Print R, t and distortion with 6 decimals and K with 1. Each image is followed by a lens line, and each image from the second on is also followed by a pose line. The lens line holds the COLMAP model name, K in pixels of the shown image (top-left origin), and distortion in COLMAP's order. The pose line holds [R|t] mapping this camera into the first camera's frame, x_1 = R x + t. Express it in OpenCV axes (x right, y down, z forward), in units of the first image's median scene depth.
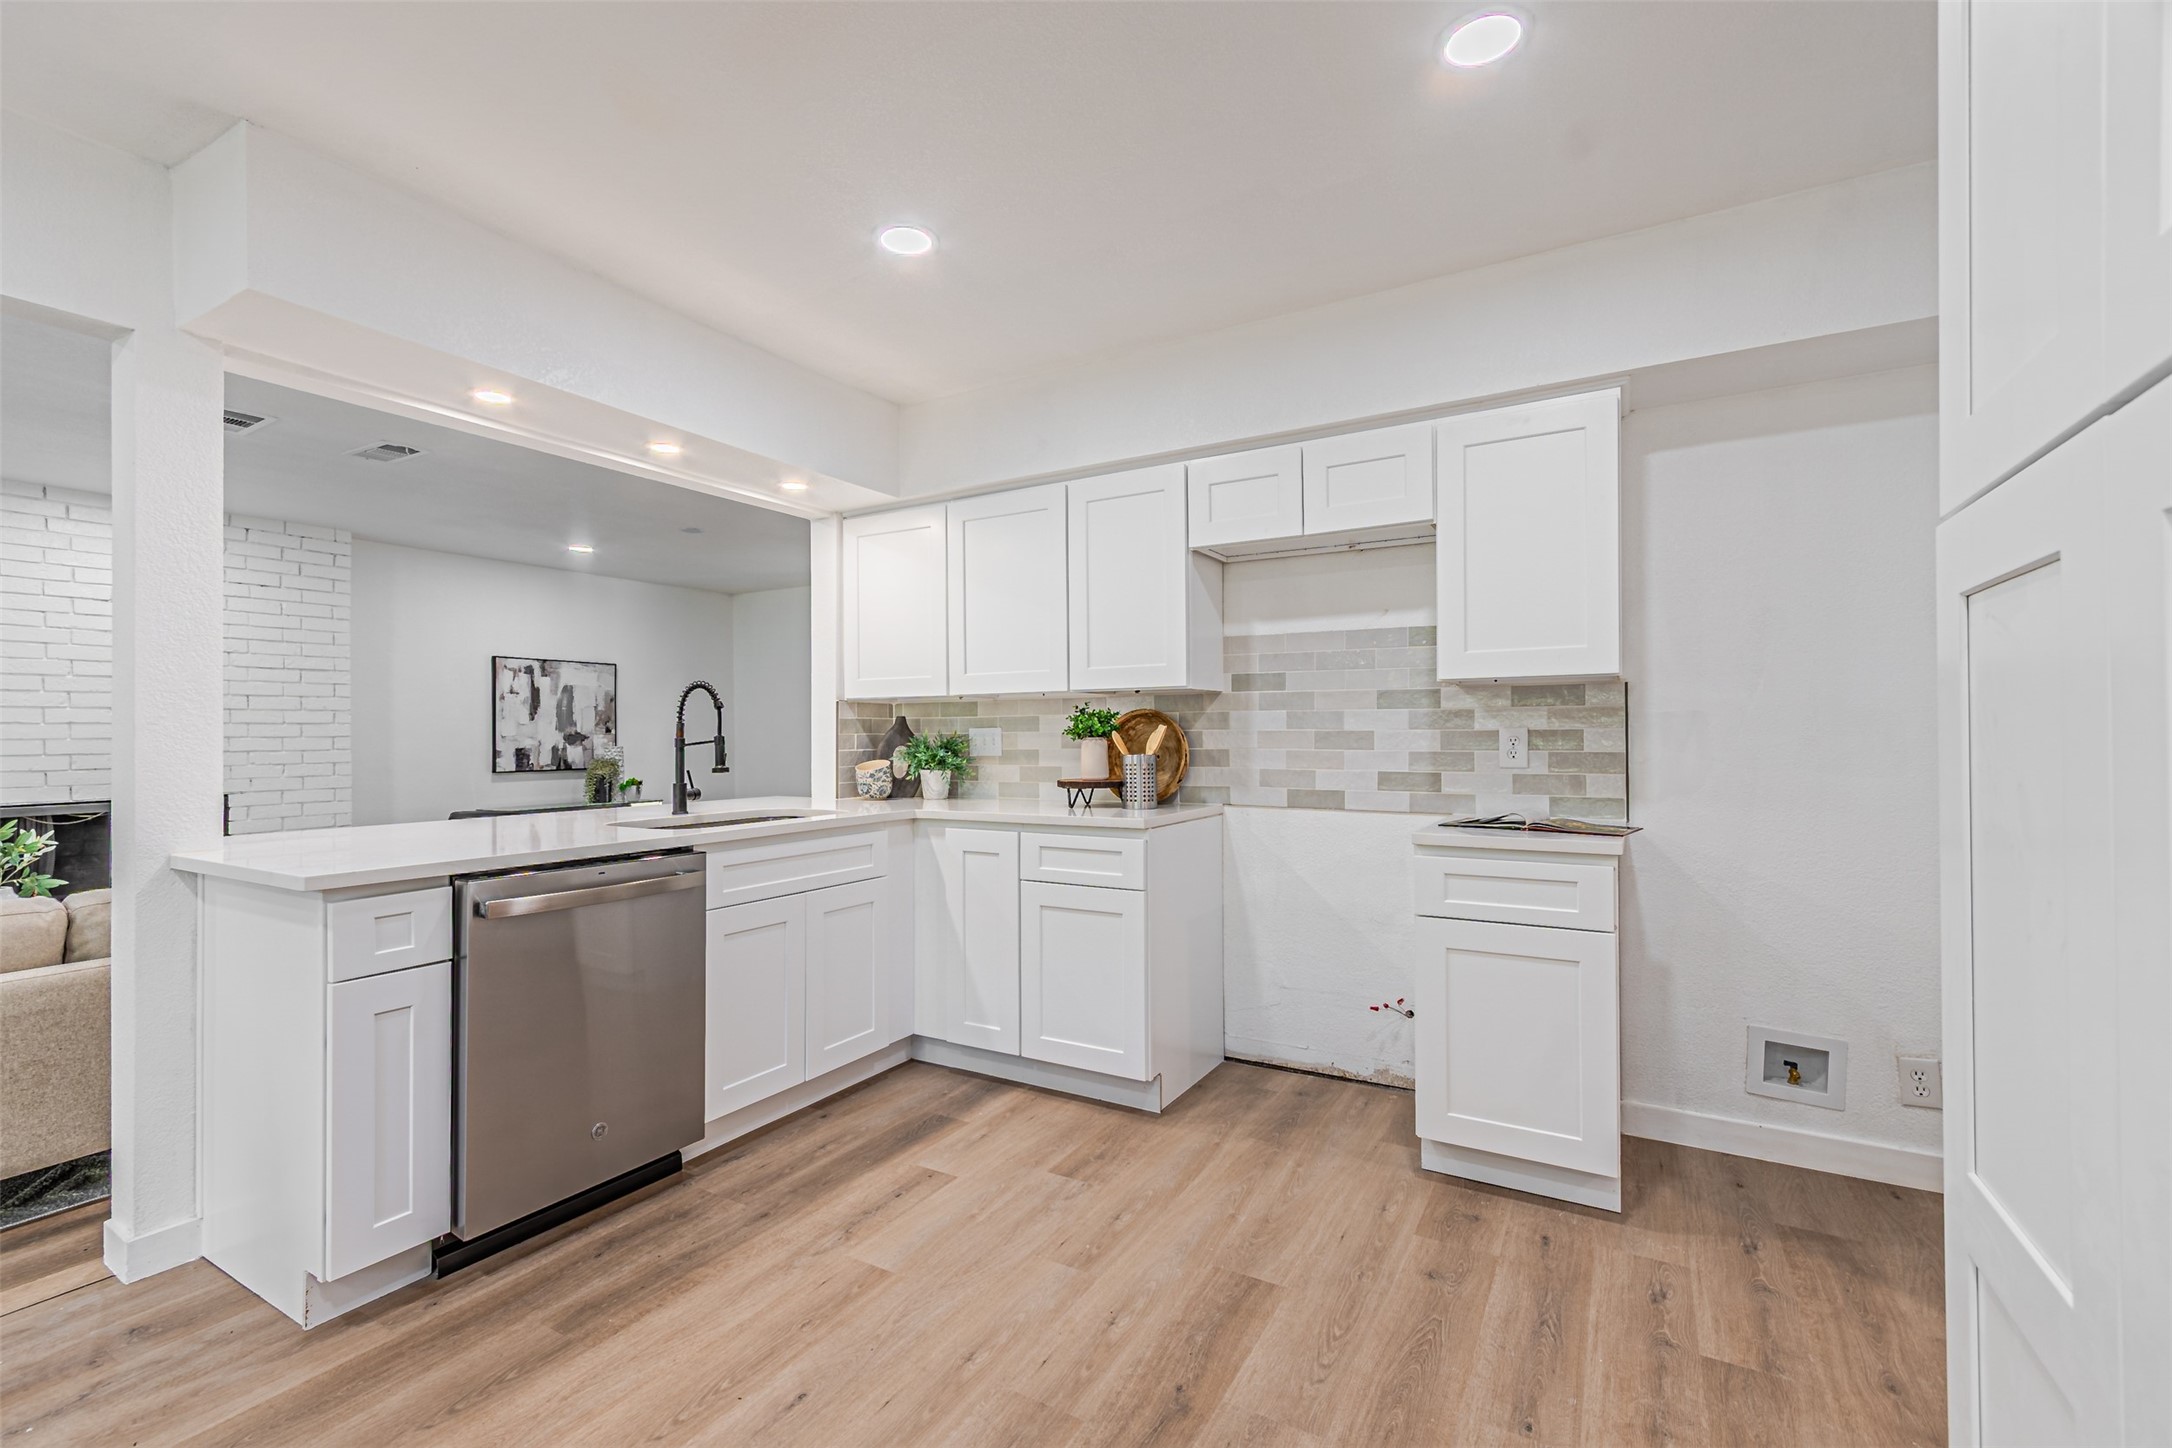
lens RADIAL K [[950.2, 0, 1054.8], [0, 950.2, 734.5], [0, 0, 1]] dist [0.003058, -0.000017]
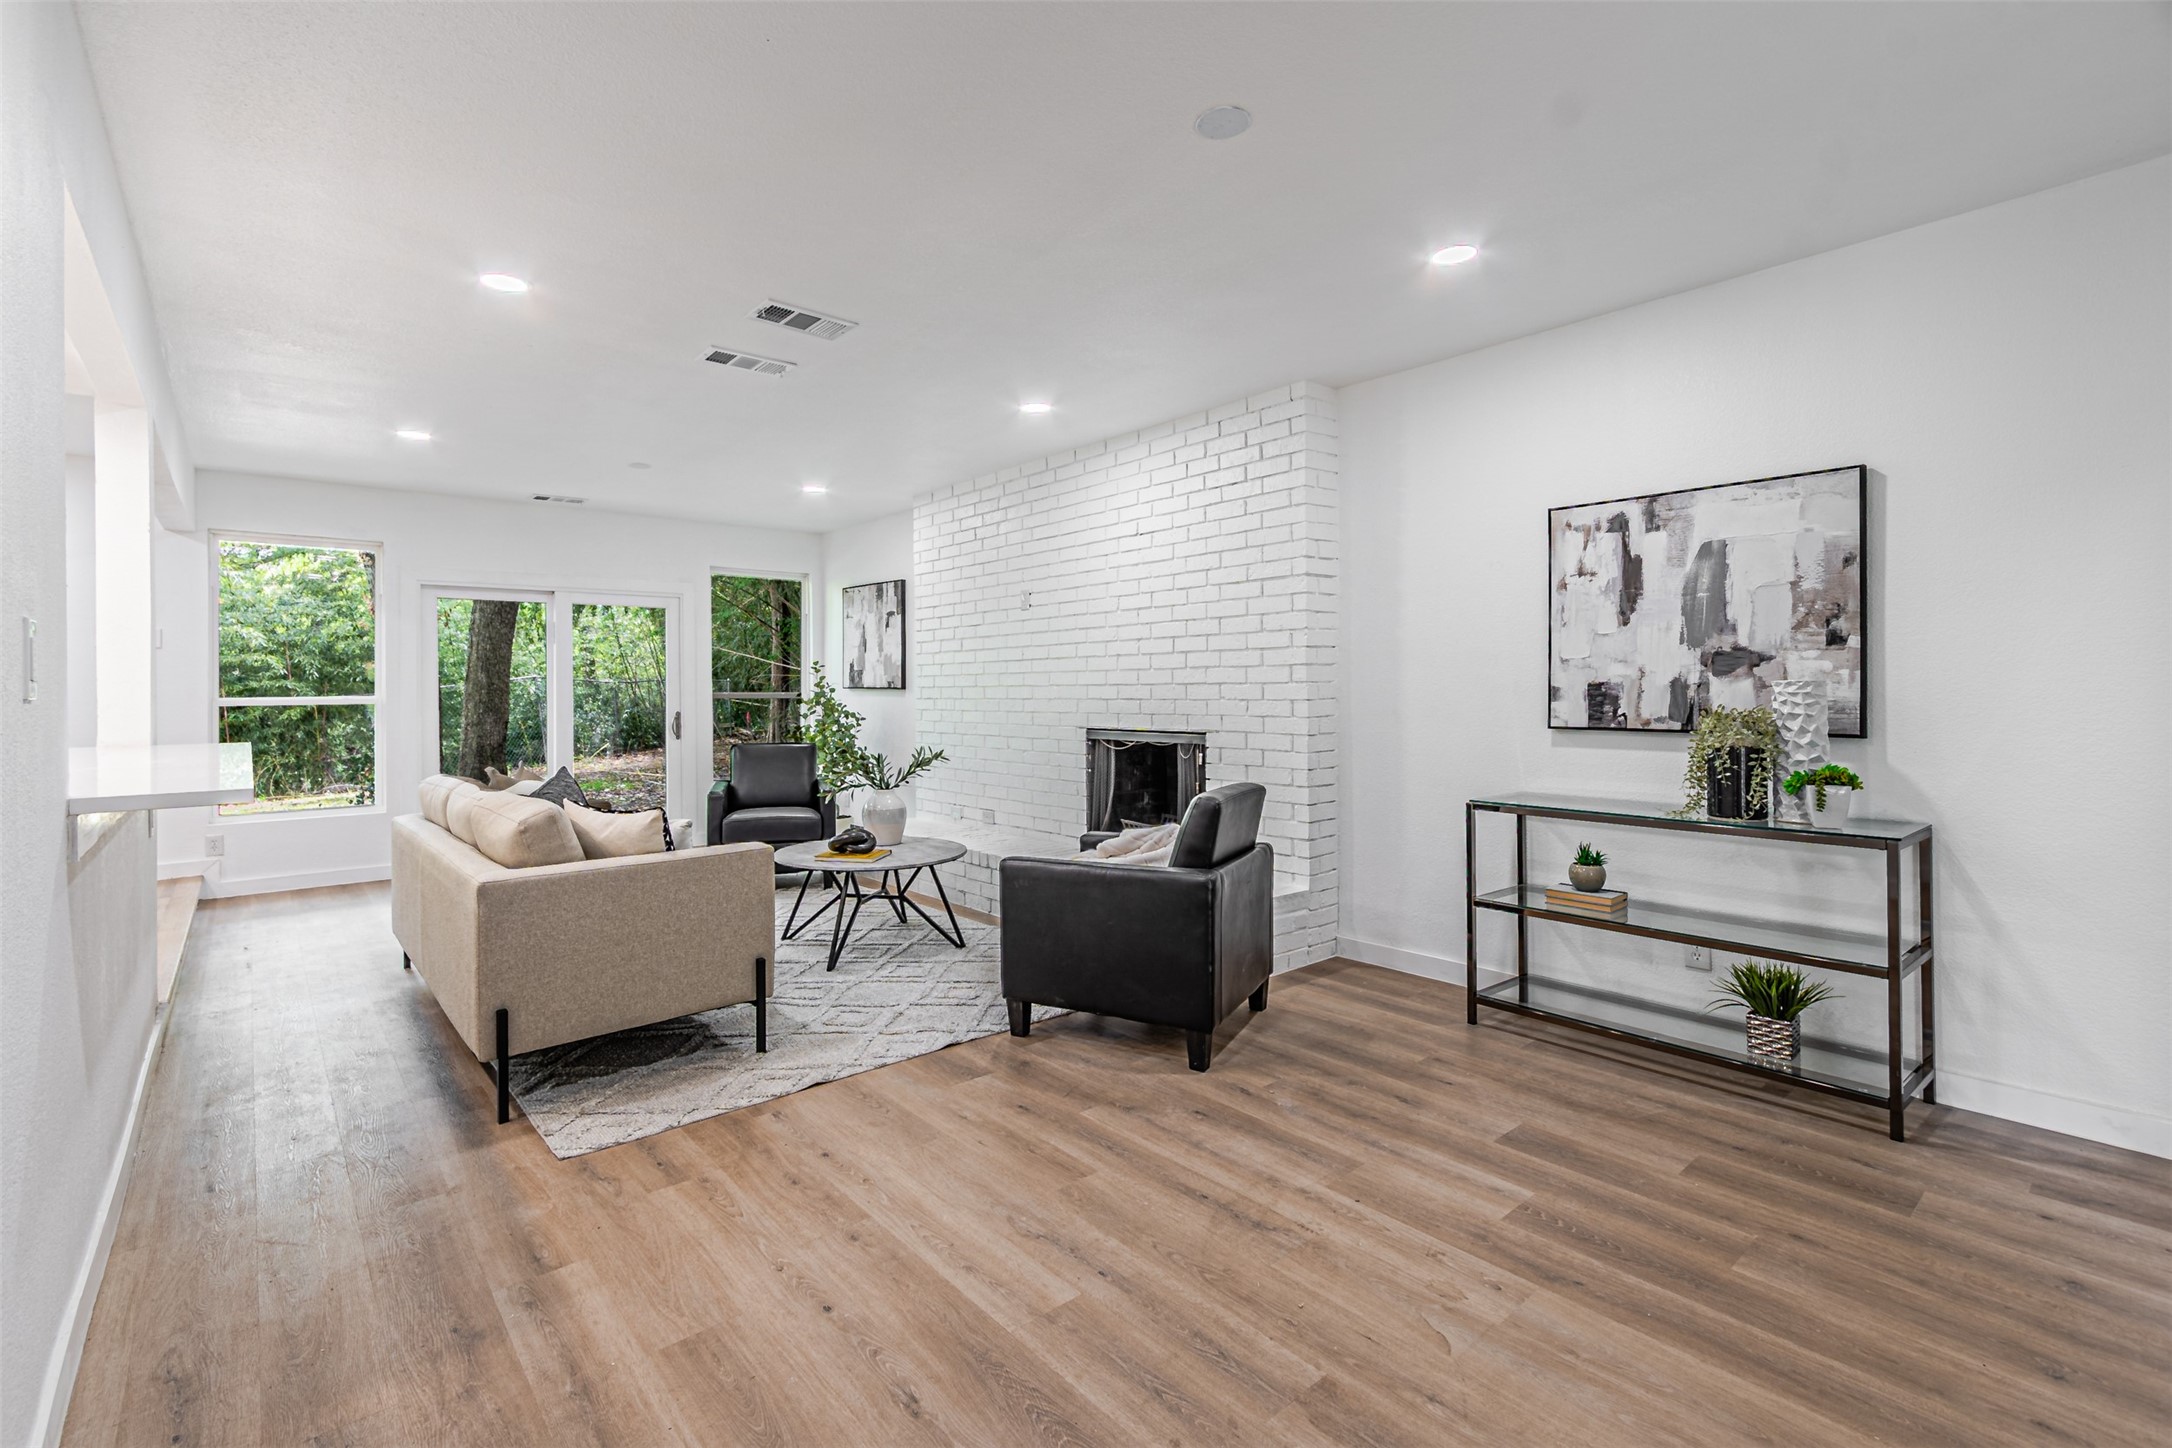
lens RADIAL K [[966.3, 0, 1079.0], [0, 966.3, 691.2], [0, 0, 1]] dist [0.002506, 0.000189]
pose [[-0.315065, 0.014932, -0.948953, 0.023828], [0.010348, 0.999871, 0.012297, 0.021657], [0.949014, -0.005945, -0.315178, 1.956385]]
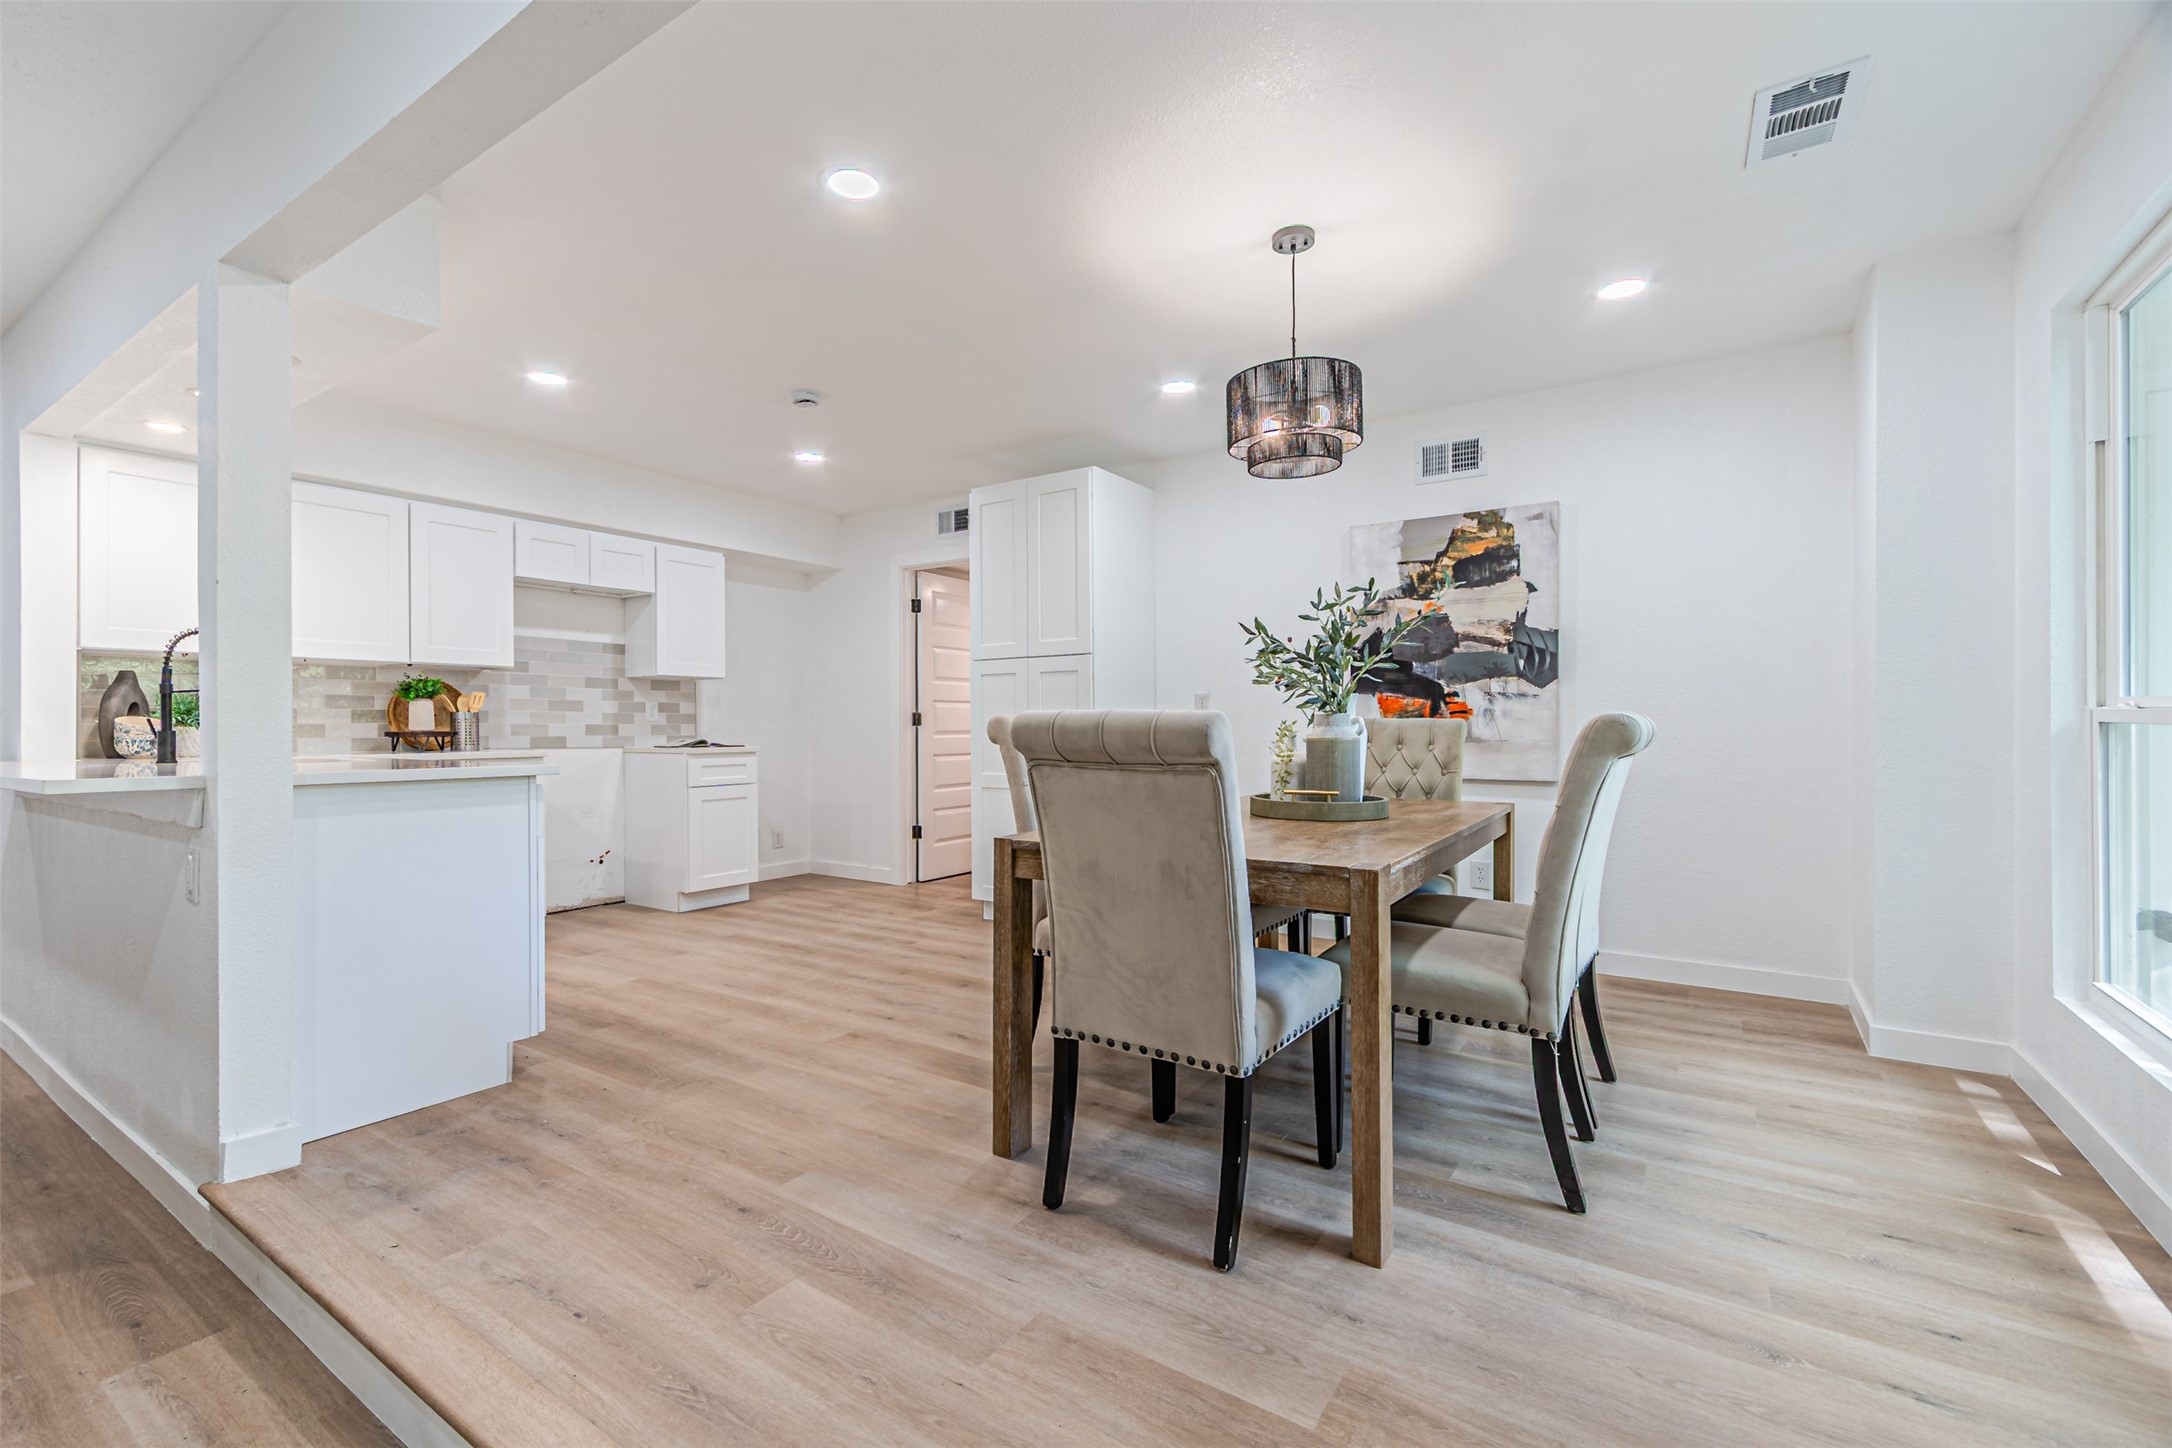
lens RADIAL K [[940.3, 0, 1062.6], [0, 940.3, 732.4], [0, 0, 1]] dist [0.002397, -0.000474]
pose [[0.055662, 0.000189, 0.998450, -1.269608], [0.002208, 0.999998, -0.000313, 0.053975], [-0.998447, 0.002222, 0.055662, 0.044196]]
